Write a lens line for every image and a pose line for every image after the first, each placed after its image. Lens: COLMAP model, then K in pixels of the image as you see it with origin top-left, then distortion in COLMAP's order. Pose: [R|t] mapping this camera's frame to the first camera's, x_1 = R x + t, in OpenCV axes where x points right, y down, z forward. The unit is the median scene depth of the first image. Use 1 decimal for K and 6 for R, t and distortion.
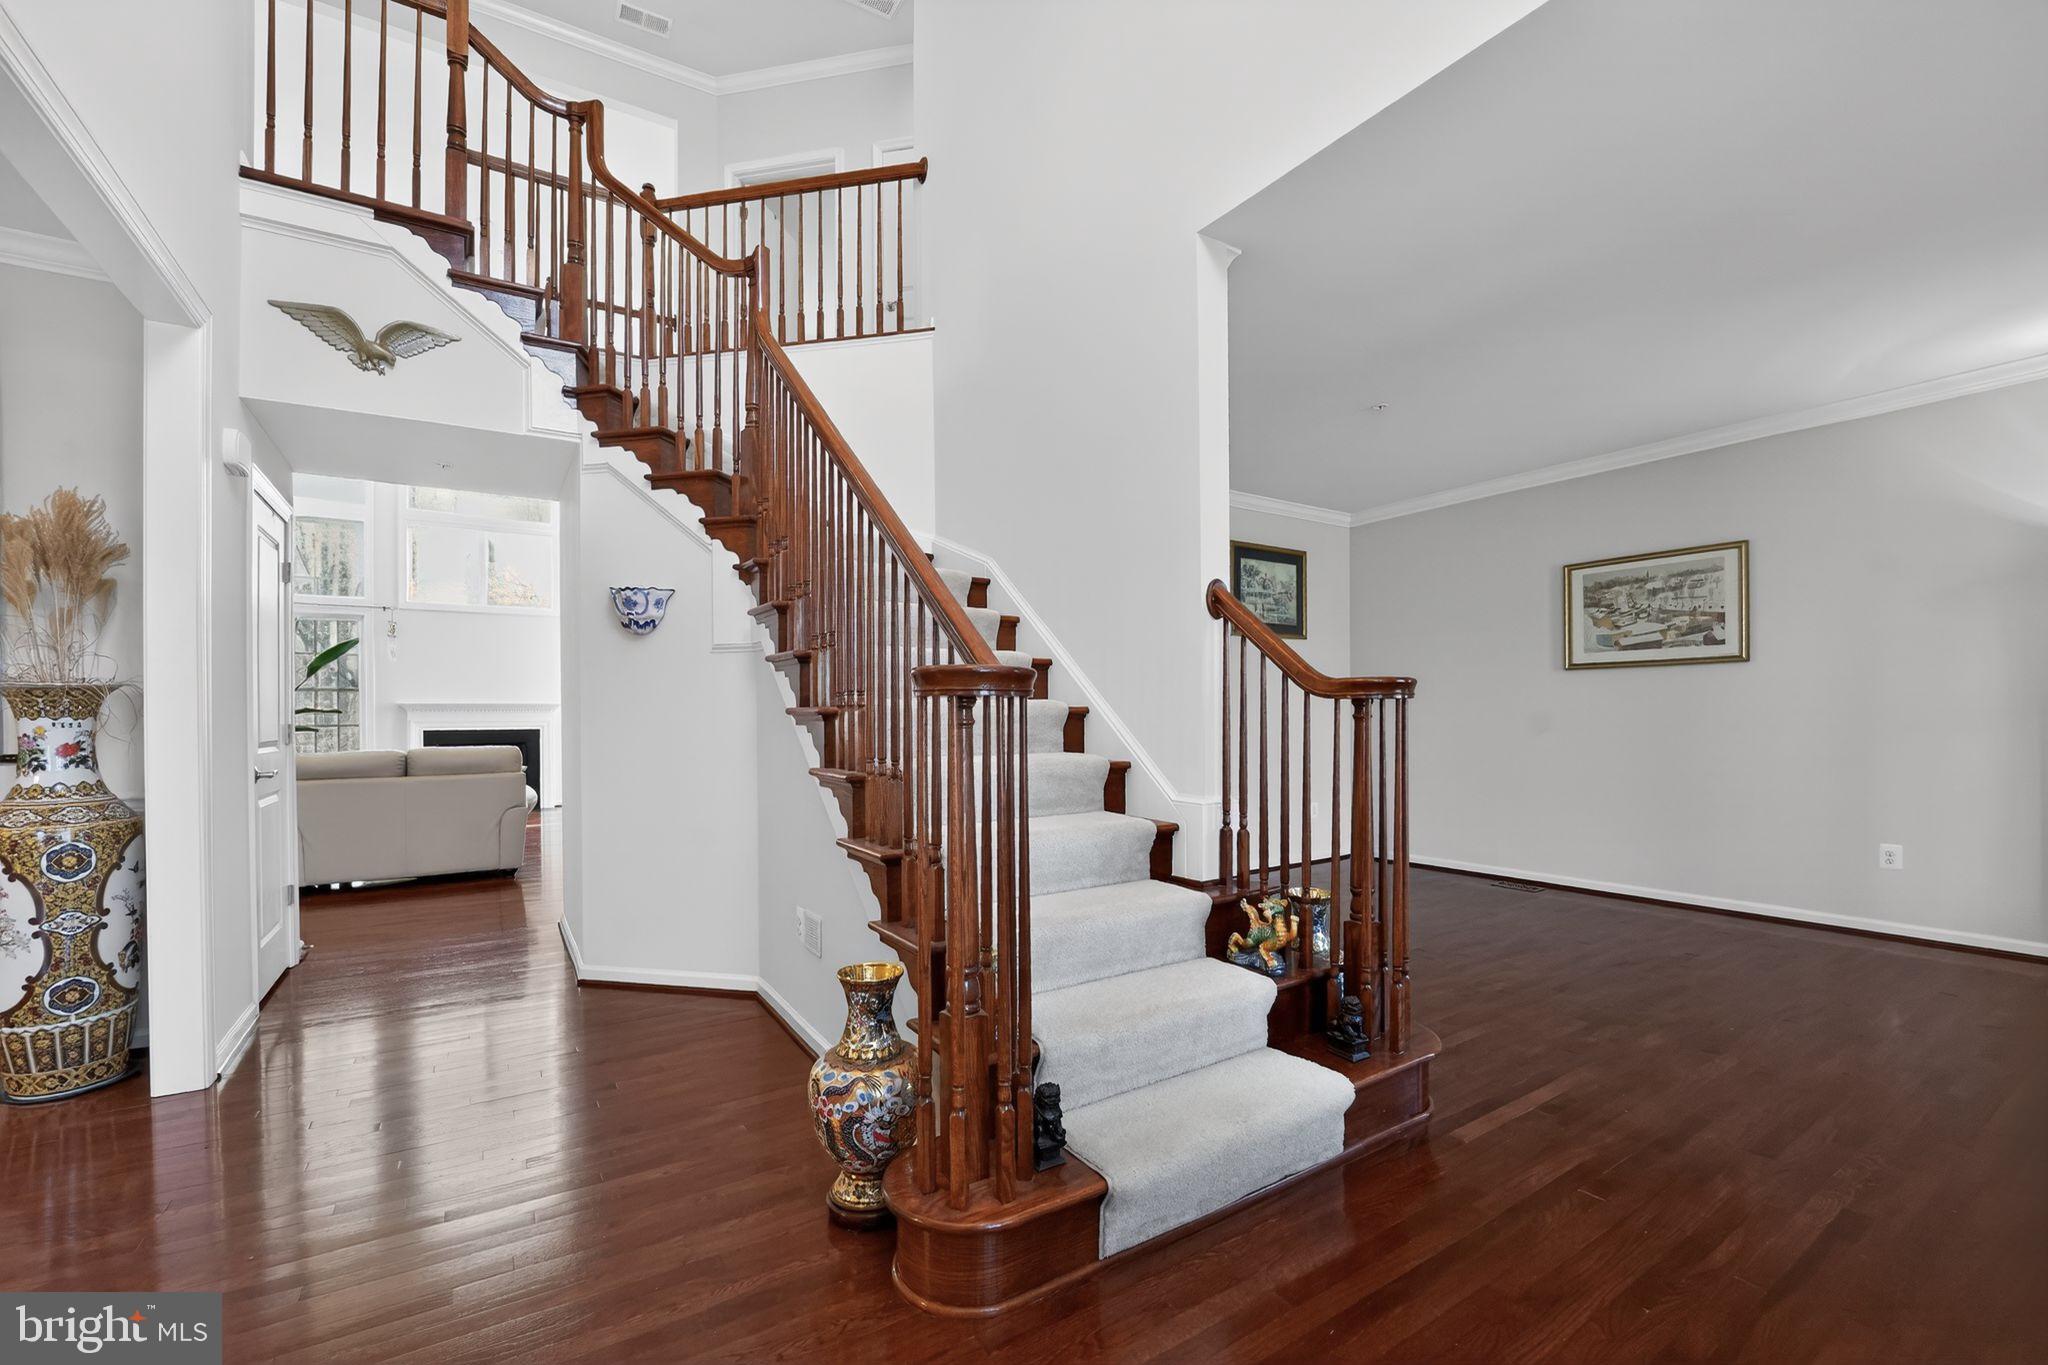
lens RADIAL K [[841.0, 0, 1028.5], [0, 841.0, 720.6], [0, 0, 1]] dist [-0.019861, -0.000301]
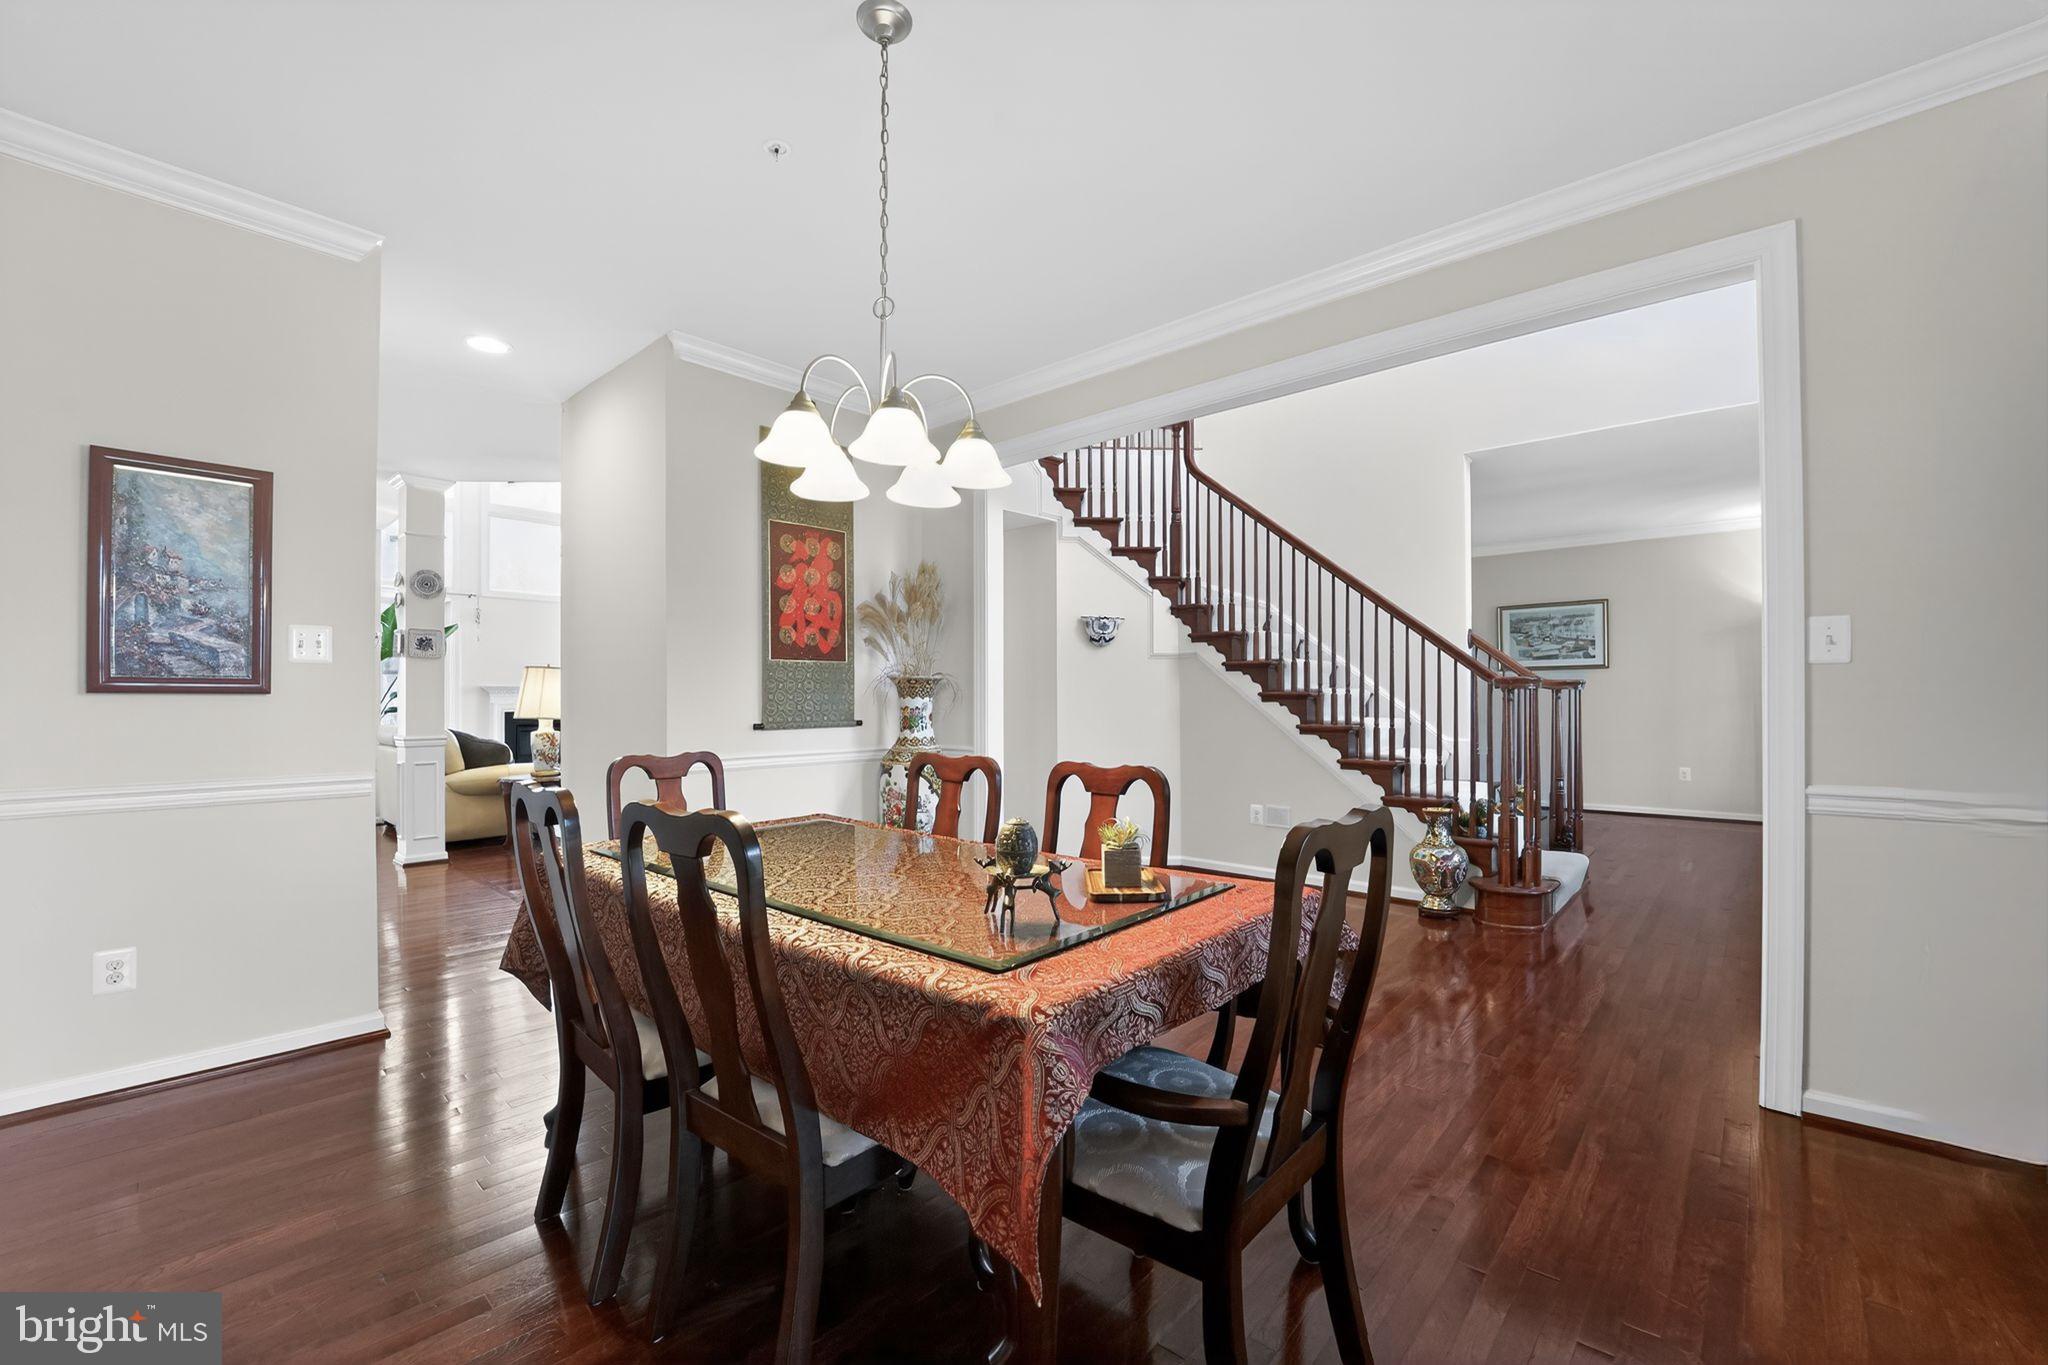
lens RADIAL K [[841.0, 0, 1014.7], [0, 841.0, 690.3], [0, 0, 1]] dist [-0.019861, -0.000301]
pose [[0.967564, 0.004648, 0.252582, -0.792206], [-0.000134, 0.999840, -0.017885, 0.007208], [-0.252625, 0.017271, 0.967410, -0.388950]]
